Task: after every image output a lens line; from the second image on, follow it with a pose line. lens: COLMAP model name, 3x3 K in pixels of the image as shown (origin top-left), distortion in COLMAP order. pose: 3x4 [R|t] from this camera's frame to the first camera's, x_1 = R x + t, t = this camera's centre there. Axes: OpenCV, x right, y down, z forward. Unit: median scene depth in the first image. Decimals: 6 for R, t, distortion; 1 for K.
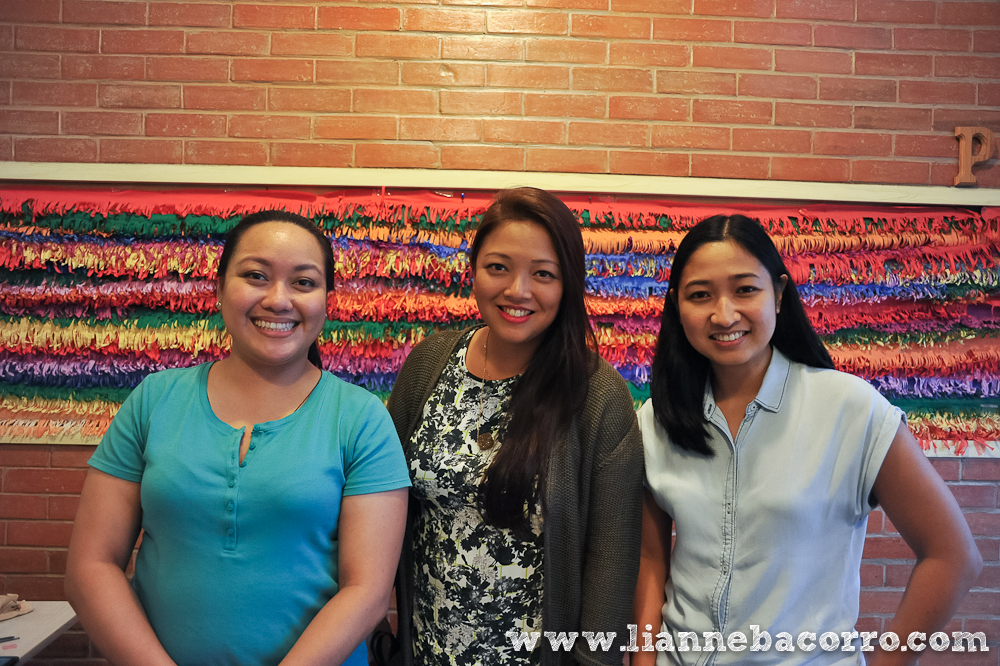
lens RADIAL K [[698.2, 0, 498.9], [0, 698.2, 352.0], [0, 0, 1]] dist [-0.073970, 0.055343]
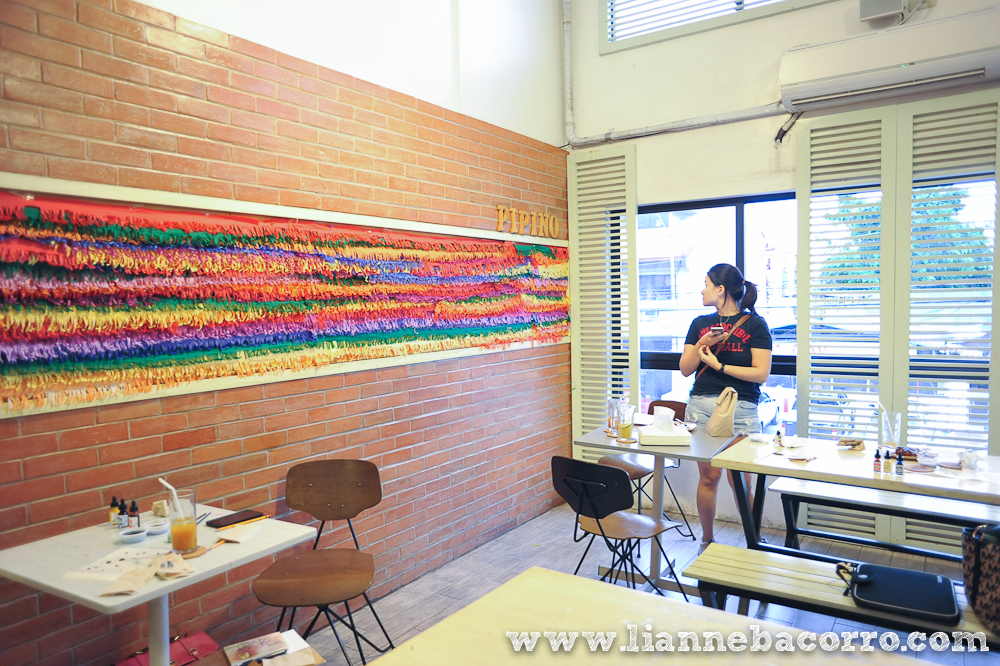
lens RADIAL K [[698.2, 0, 498.9], [0, 698.2, 352.0], [0, 0, 1]] dist [-0.073970, 0.055343]
pose [[0.580542, -0.092989, 0.808903, -1.245044], [0.040304, 0.995521, 0.085516, -0.044389], [-0.813232, -0.017044, 0.581690, -0.348992]]
